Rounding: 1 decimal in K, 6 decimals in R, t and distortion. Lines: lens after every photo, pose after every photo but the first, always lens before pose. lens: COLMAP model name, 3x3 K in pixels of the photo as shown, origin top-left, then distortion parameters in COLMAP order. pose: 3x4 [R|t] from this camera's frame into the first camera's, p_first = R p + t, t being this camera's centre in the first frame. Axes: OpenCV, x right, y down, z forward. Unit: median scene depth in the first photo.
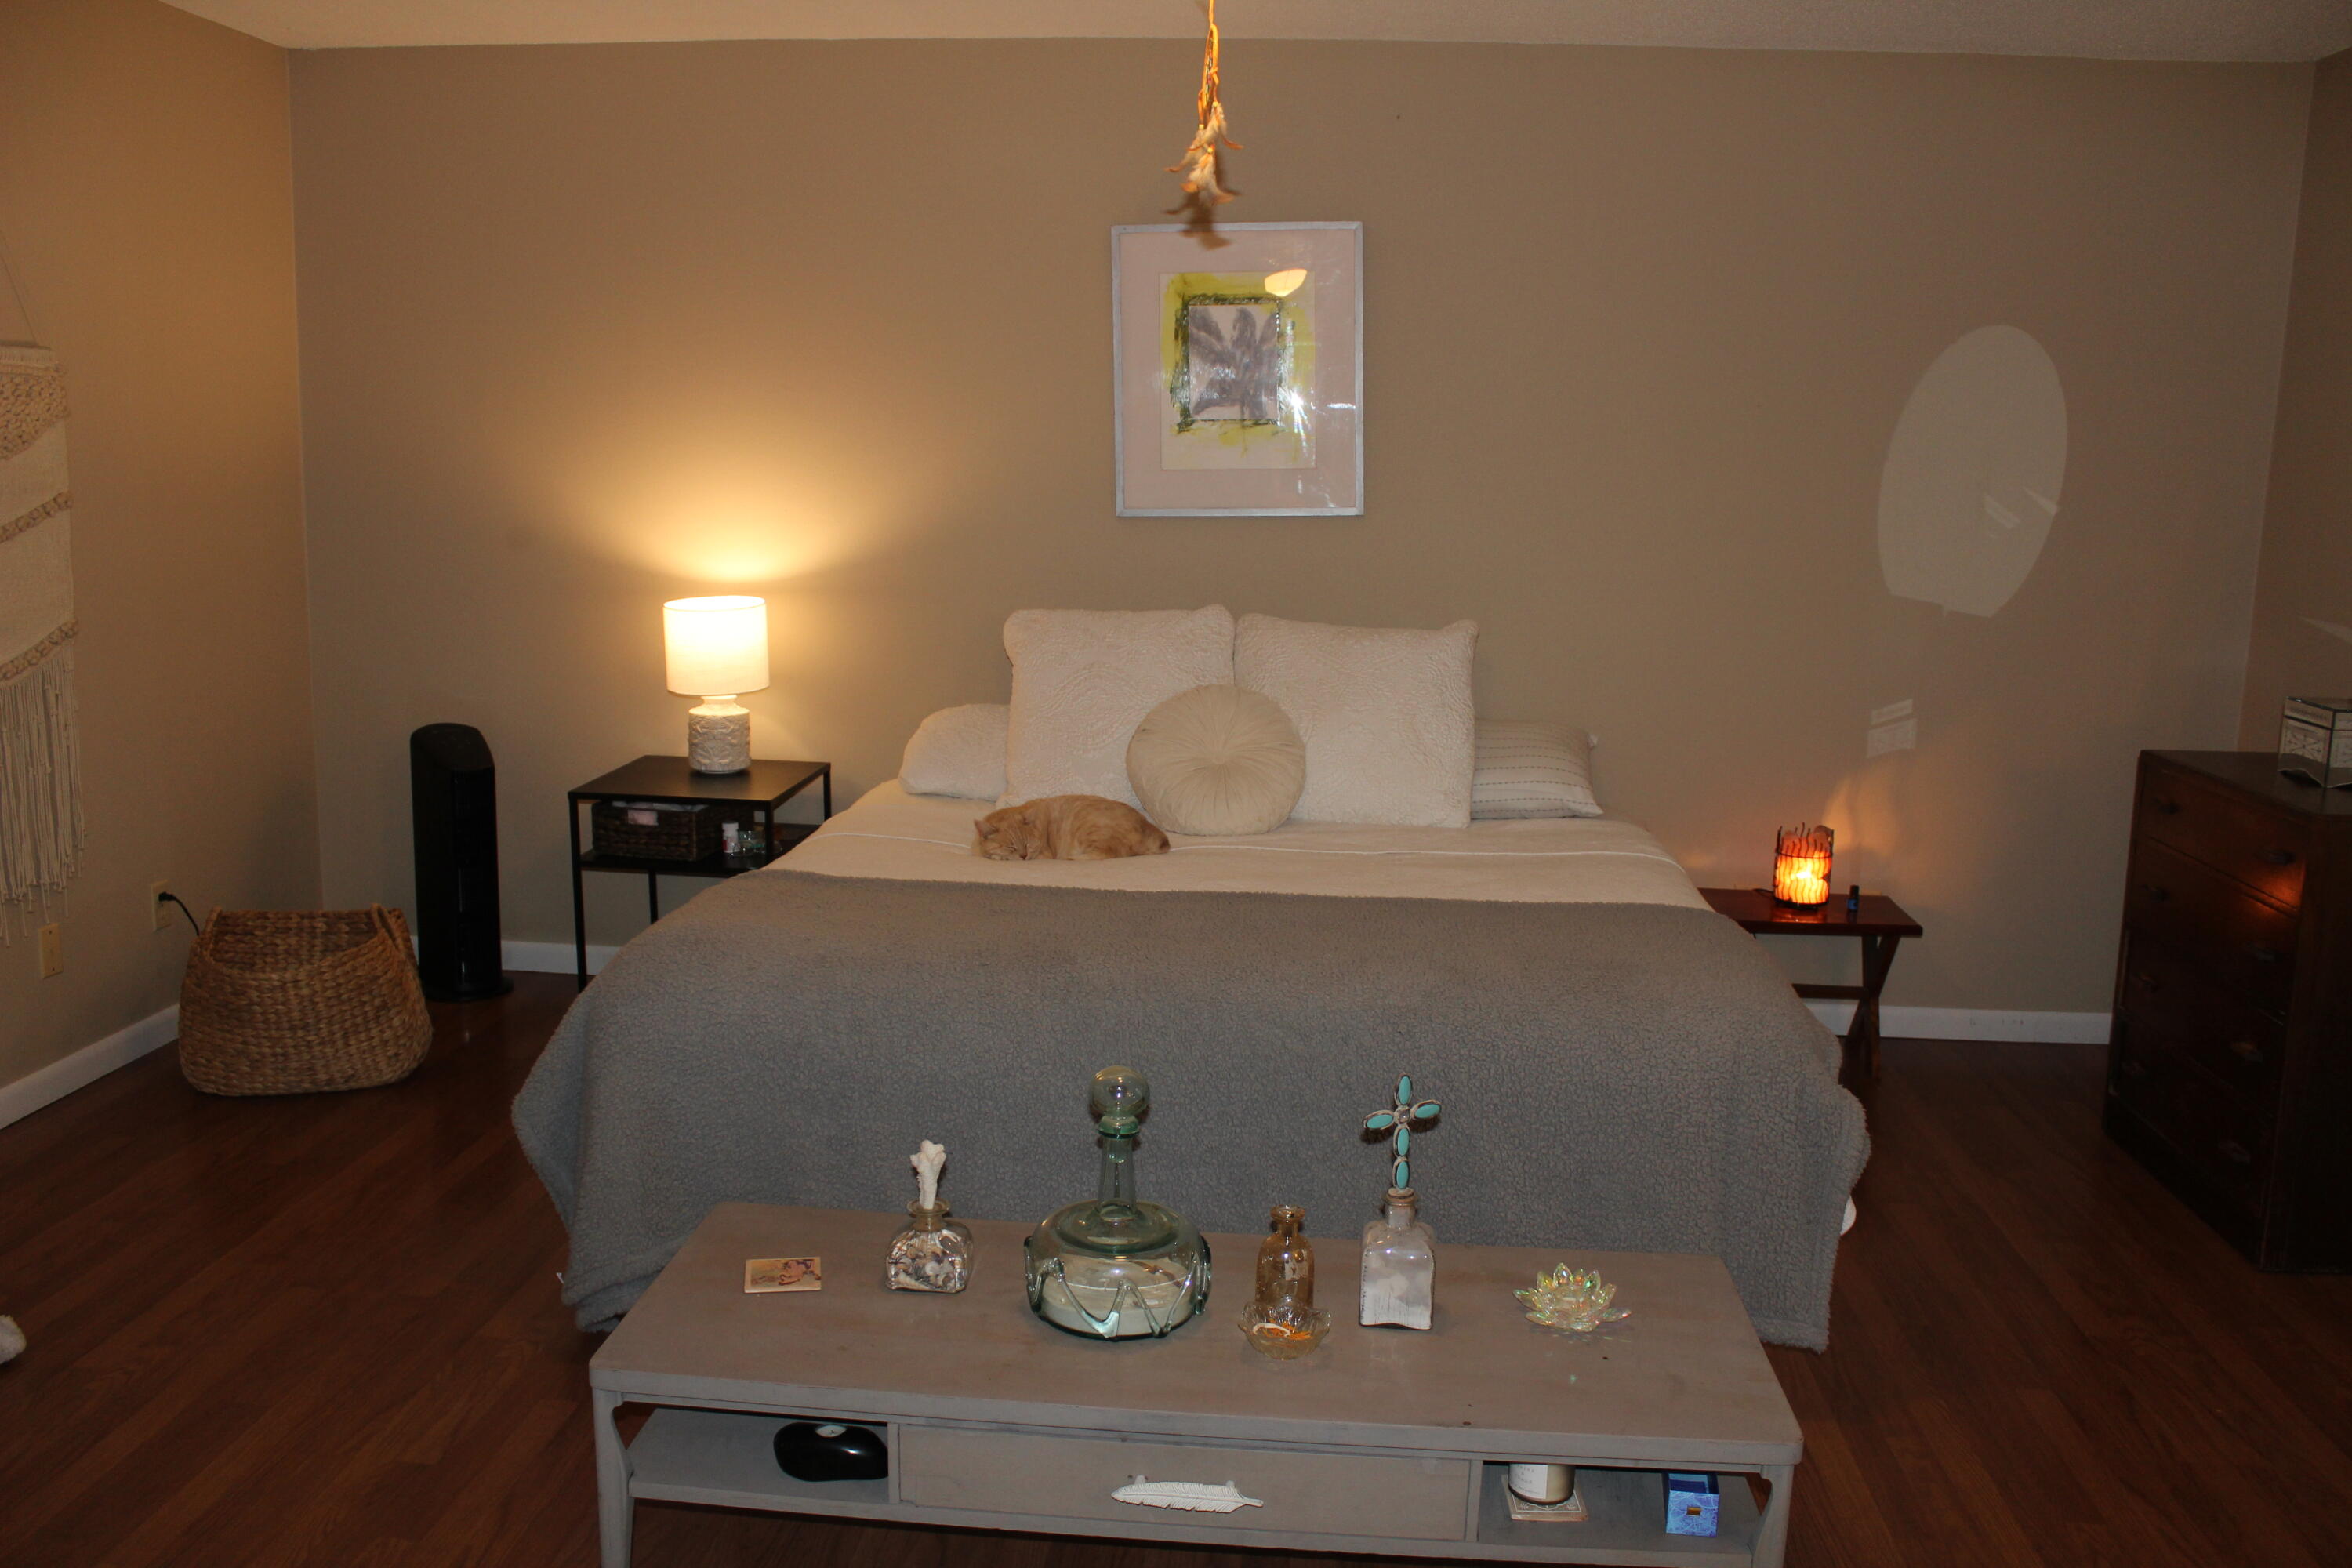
lens RADIAL K [[1958.5, 0, 1176.0], [0, 1958.5, 784.0], [0, 0, 1]] dist [-0.171999, 0.164711]
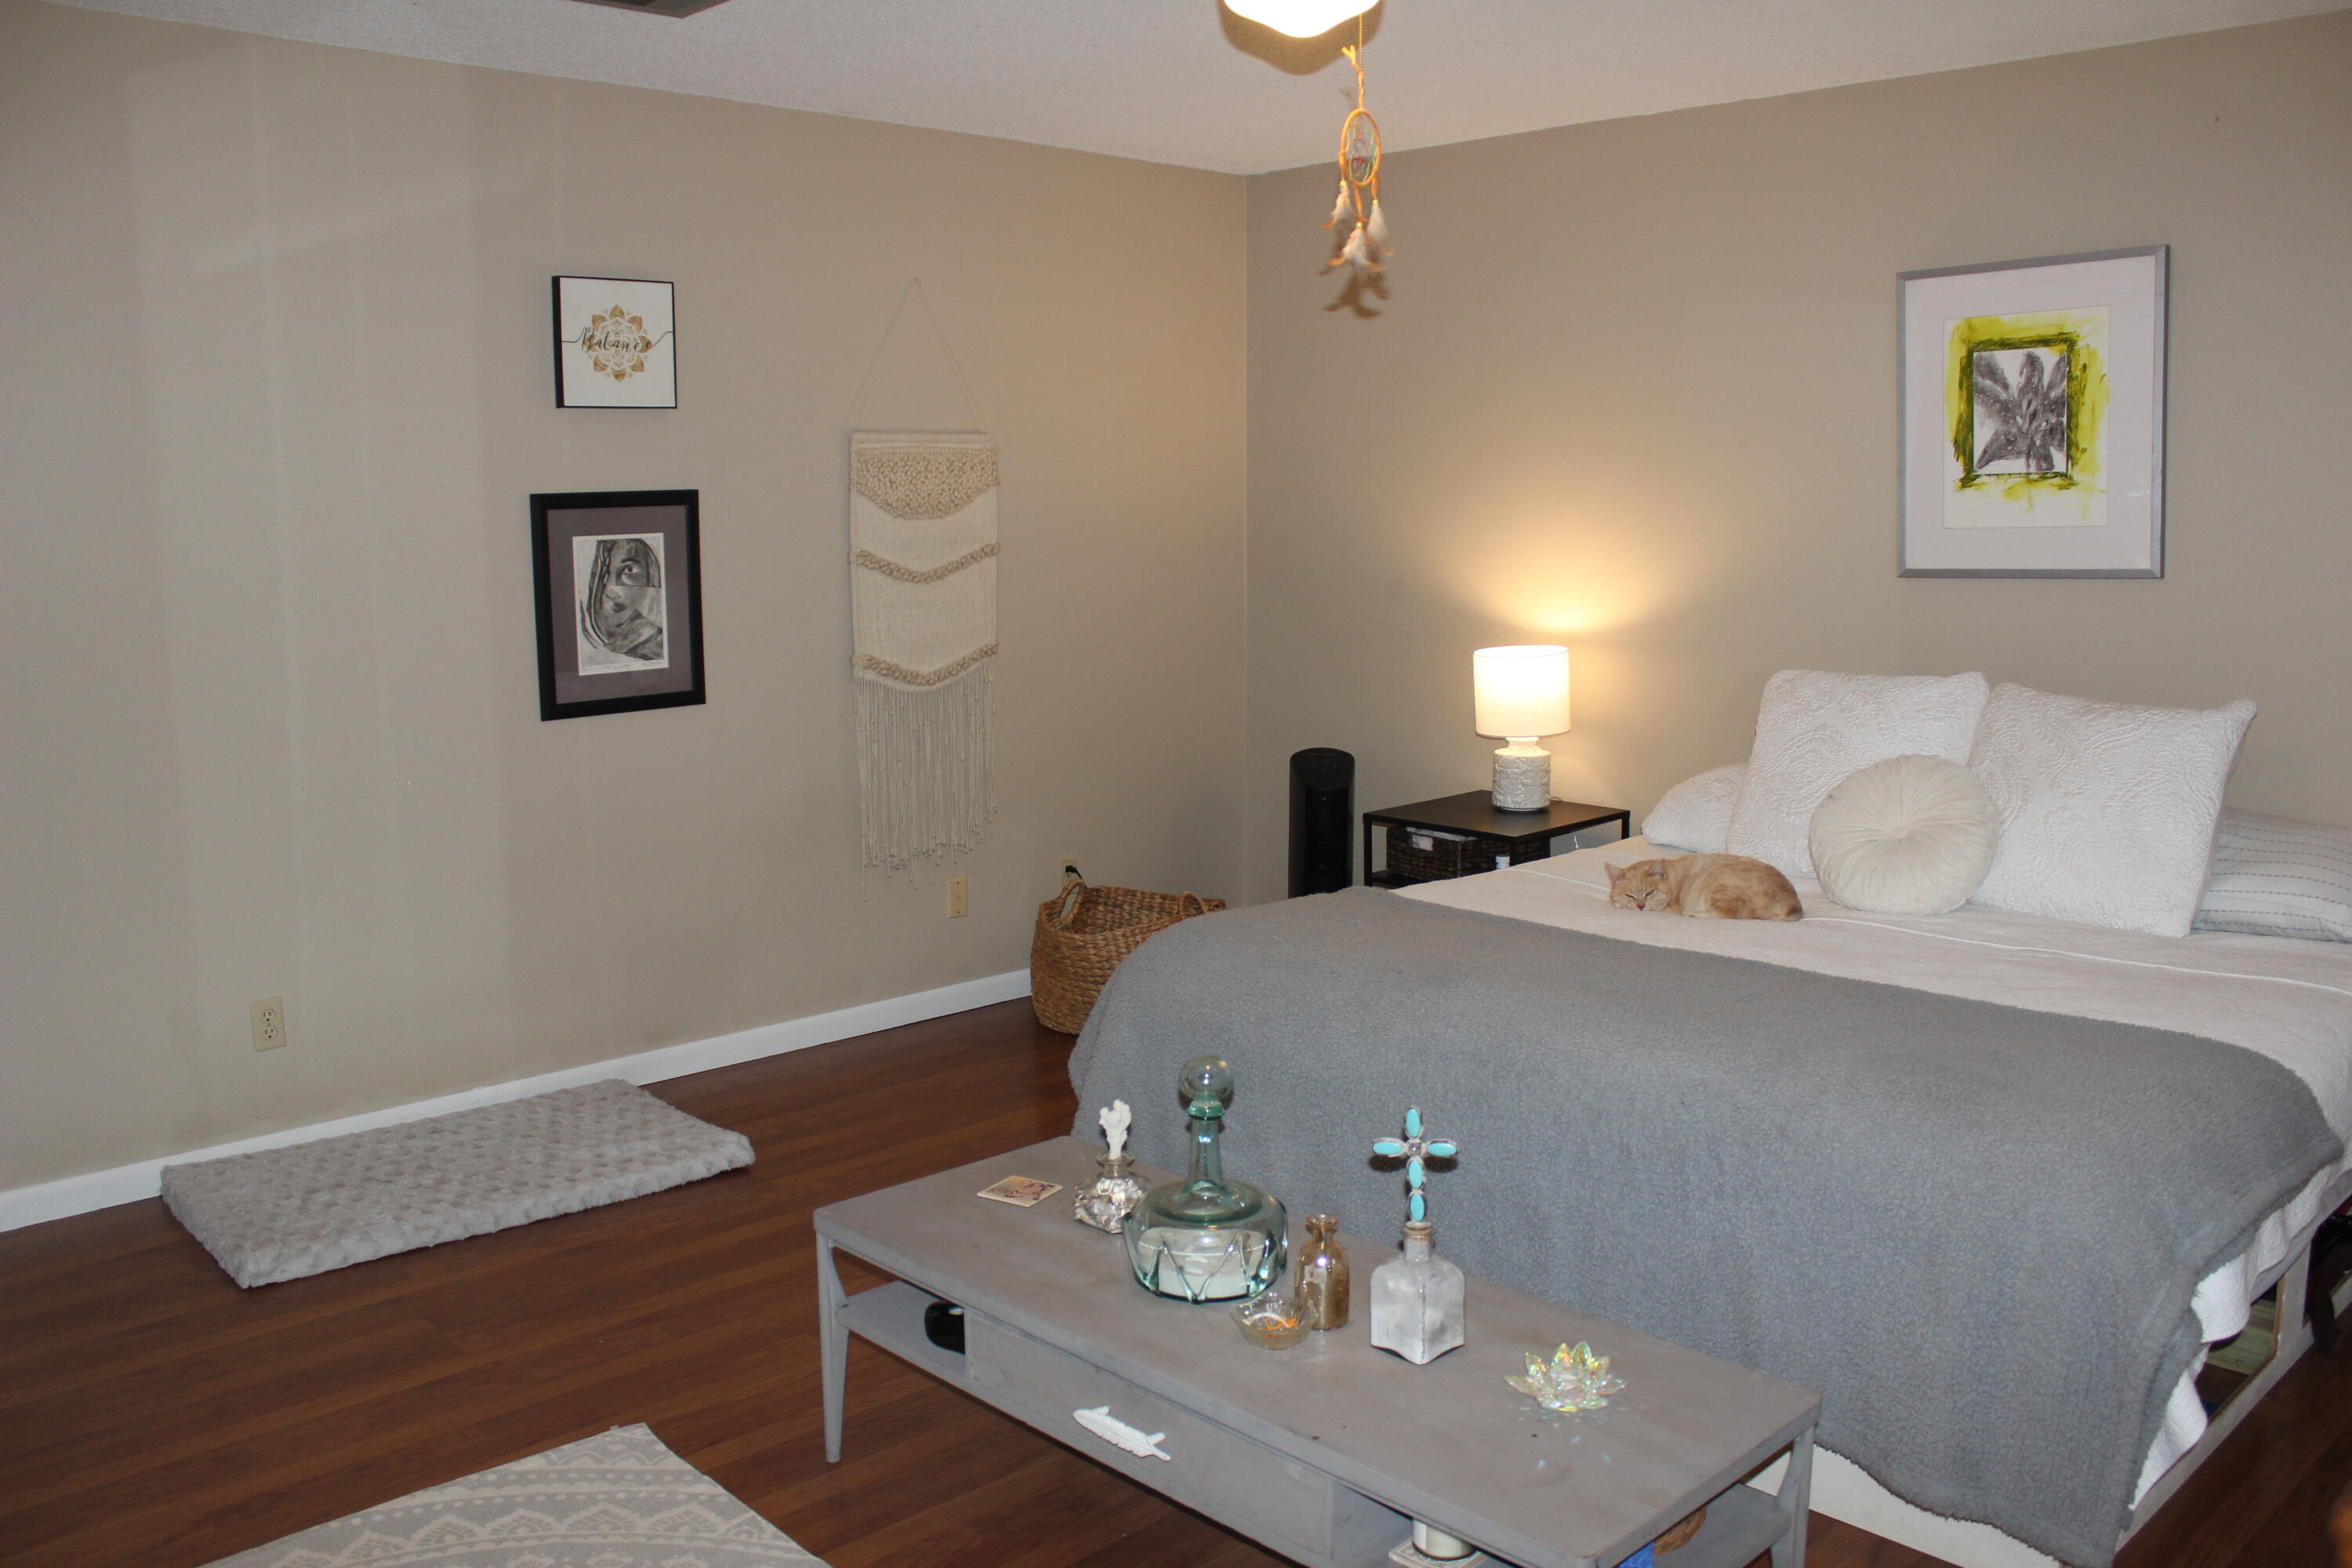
lens RADIAL K [[1958.5, 0, 1176.0], [0, 1958.5, 784.0], [0, 0, 1]] dist [-0.171999, 0.164711]
pose [[0.754473, 0.072458, -0.652319, 0.353746], [-0.093280, 0.995636, 0.002705, -0.005888], [0.649668, 0.058808, 0.757940, 0.070706]]
